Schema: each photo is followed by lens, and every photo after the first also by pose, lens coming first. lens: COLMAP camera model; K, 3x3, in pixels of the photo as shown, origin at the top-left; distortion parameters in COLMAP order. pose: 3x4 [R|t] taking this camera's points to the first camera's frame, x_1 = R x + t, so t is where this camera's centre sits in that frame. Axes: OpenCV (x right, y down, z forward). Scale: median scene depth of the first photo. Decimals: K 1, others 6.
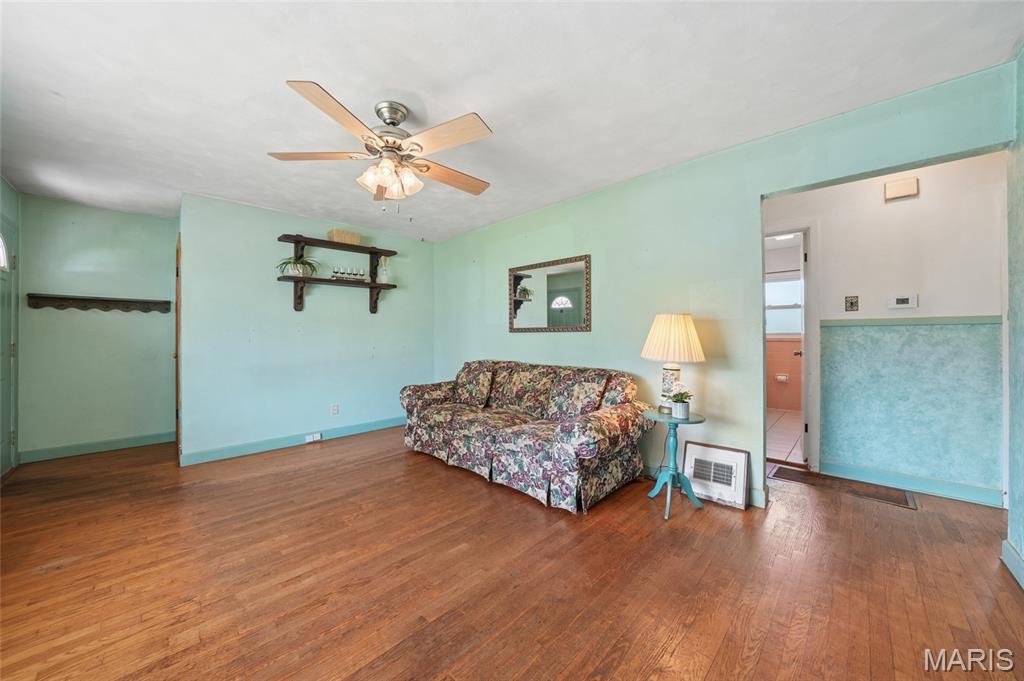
lens RADIAL K [[377.4, 0, 510.4], [0, 377.4, 338.9], [0, 0, 1]] dist [-0.001654, -0.000046]
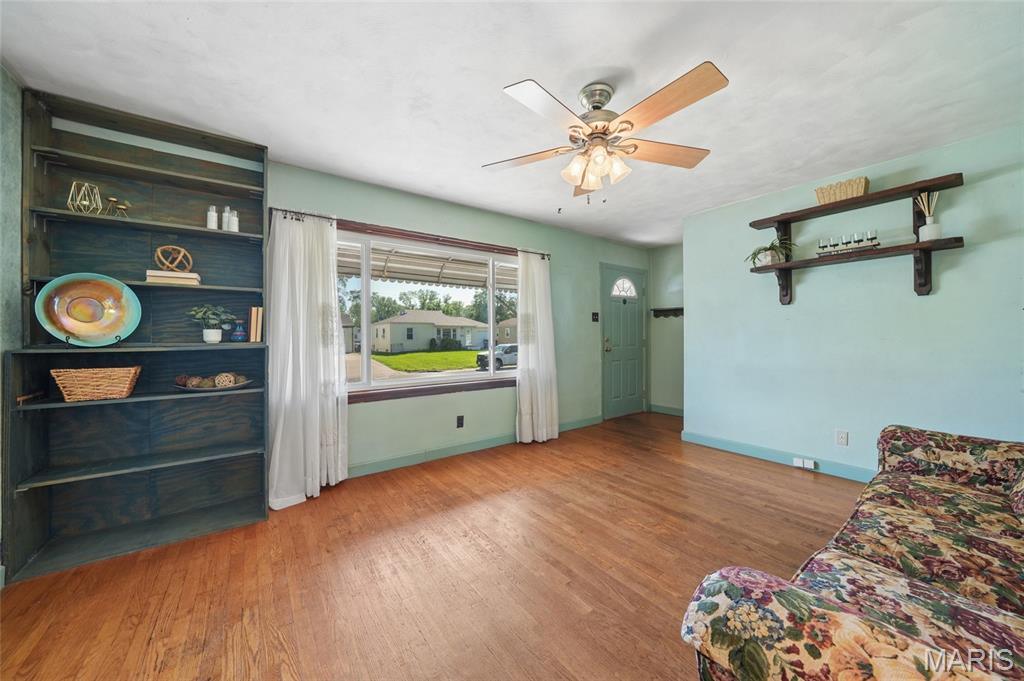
lens RADIAL K [[377.4, 0, 510.4], [0, 377.4, 338.9], [0, 0, 1]] dist [-0.001654, -0.000046]
pose [[-0.178760, 0.012129, -0.983818, 0.434133], [-0.003729, 0.999908, 0.013005, -0.007154], [0.983886, 0.005994, -0.178698, 0.649854]]
